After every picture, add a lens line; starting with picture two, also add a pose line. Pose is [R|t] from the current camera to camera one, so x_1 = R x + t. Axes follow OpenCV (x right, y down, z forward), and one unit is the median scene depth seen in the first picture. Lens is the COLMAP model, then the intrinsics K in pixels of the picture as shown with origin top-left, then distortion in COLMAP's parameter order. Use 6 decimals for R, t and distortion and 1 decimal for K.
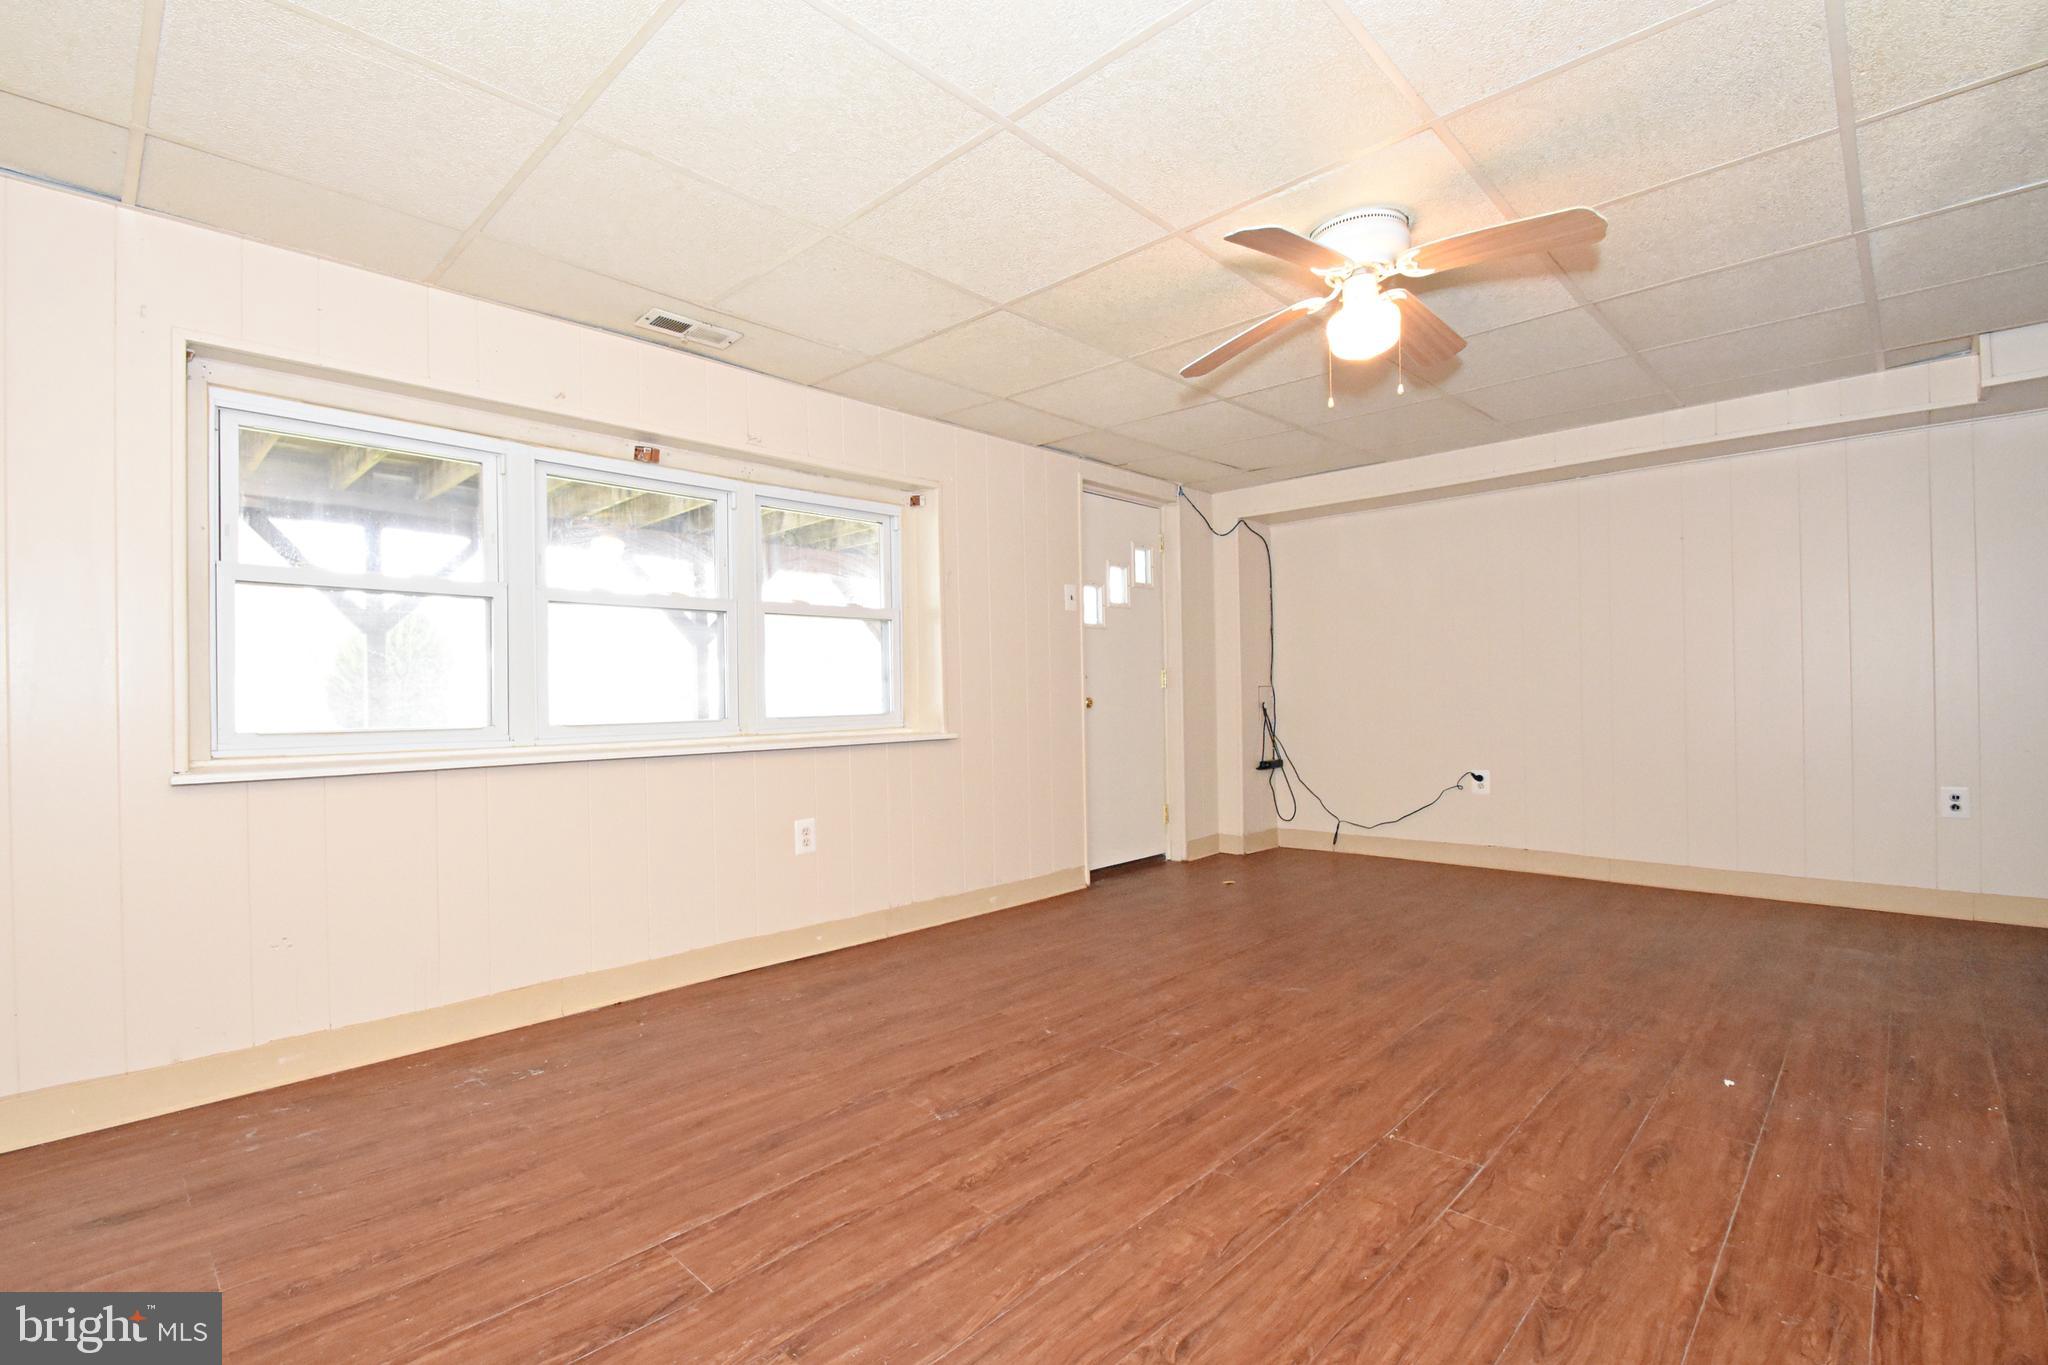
lens RADIAL K [[931.3, 0, 1018.1], [0, 931.3, 685.7], [0, 0, 1]] dist [0.003611, -0.010949]
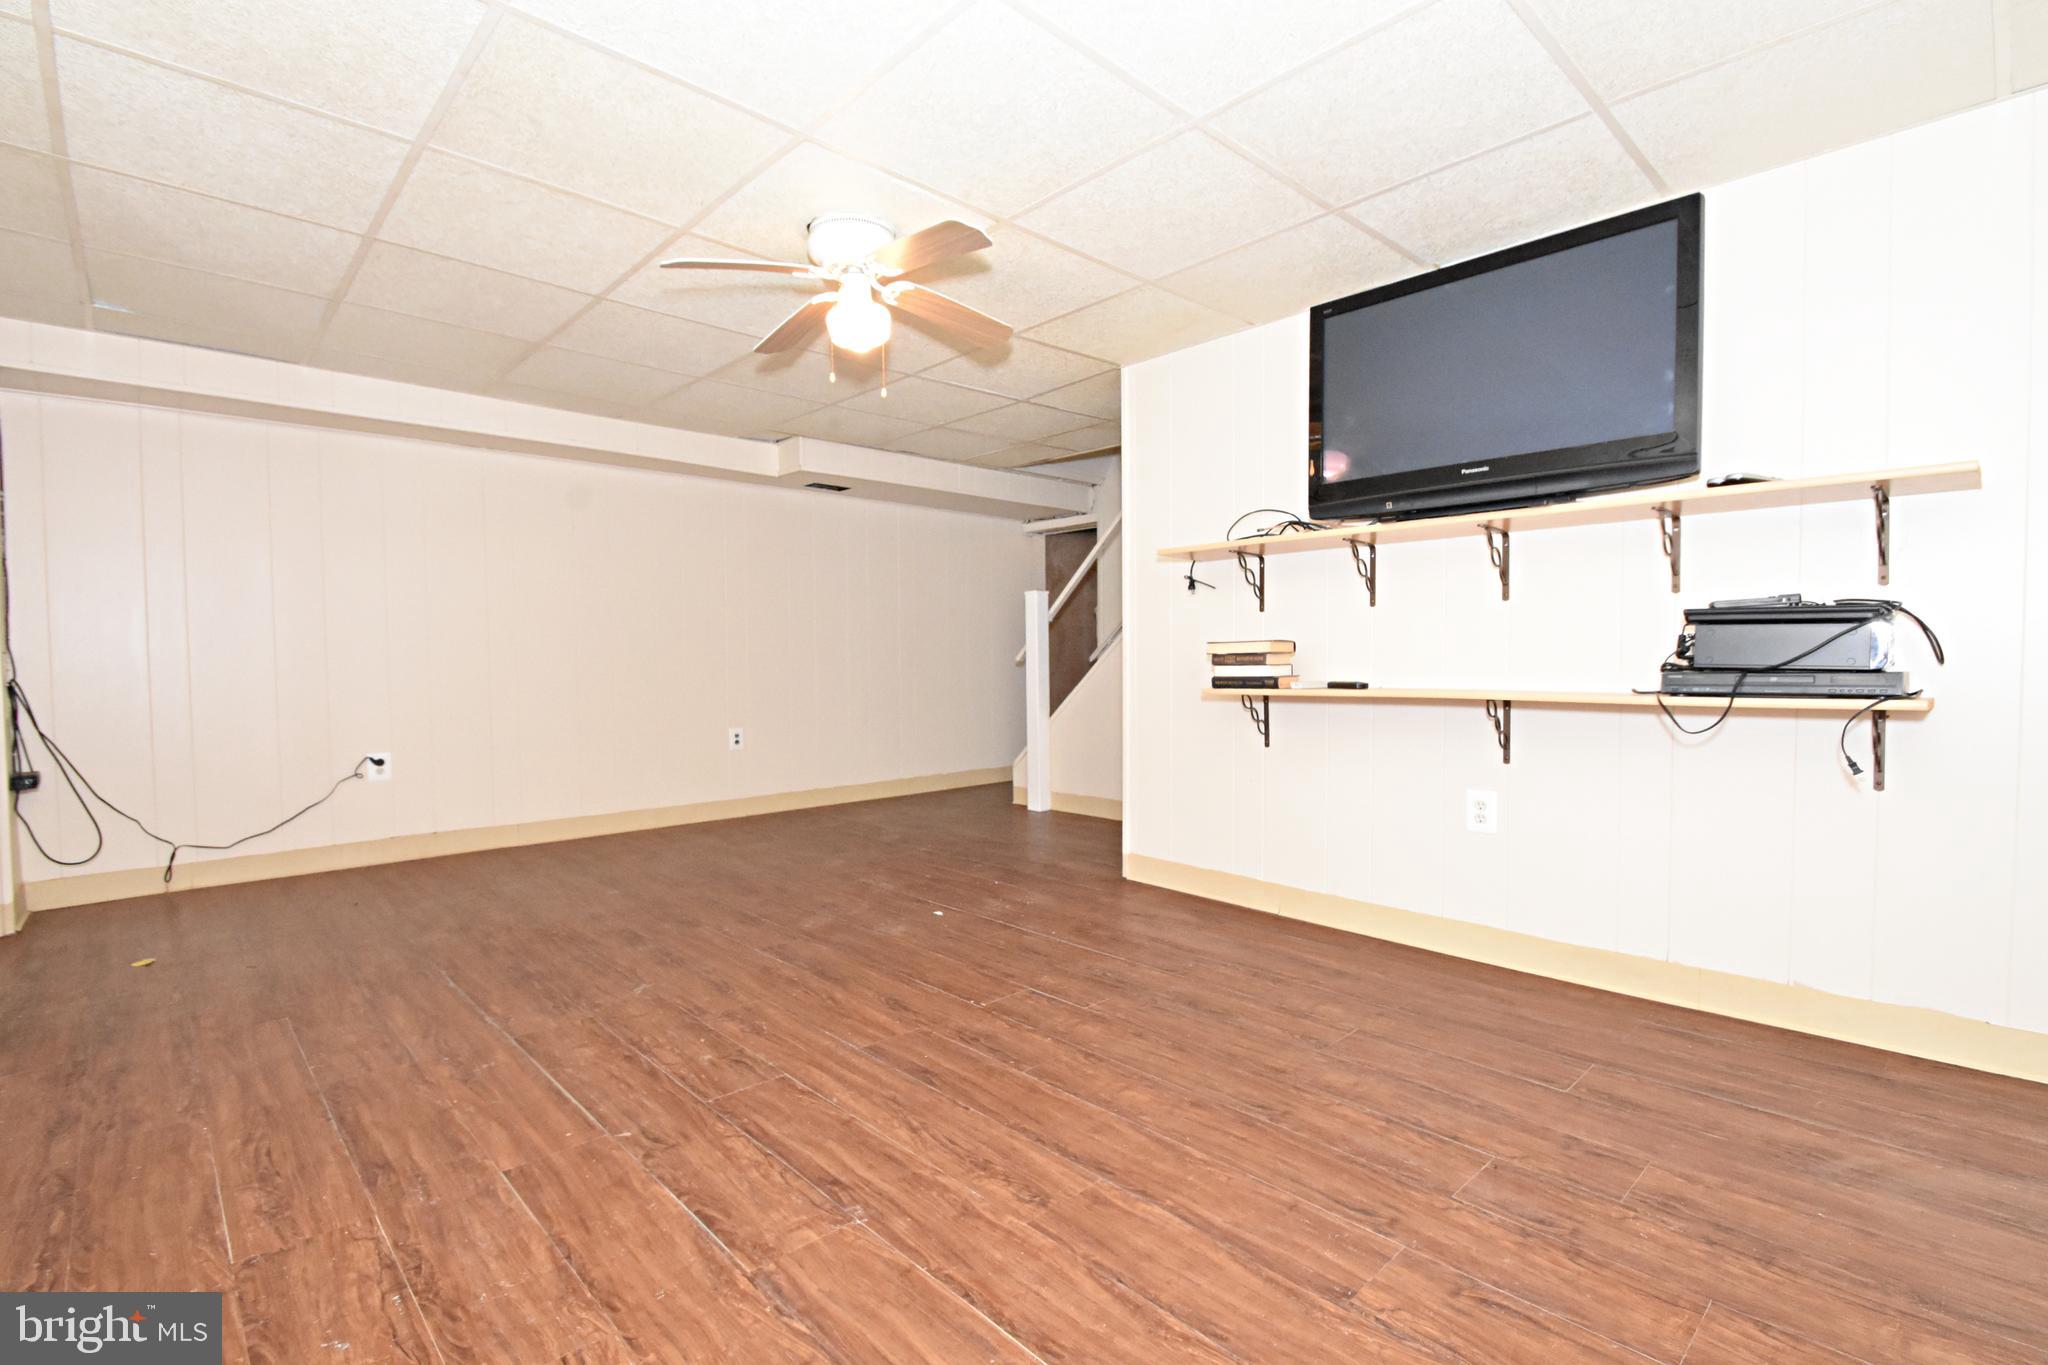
lens RADIAL K [[931.3, 0, 1018.1], [0, 931.3, 685.7], [0, 0, 1]] dist [0.003611, -0.010949]
pose [[0.048555, -0.014487, 0.998715, -0.763983], [-0.001746, 0.999892, 0.014589, 0.030048], [-0.998819, -0.002452, 0.048525, 0.799558]]
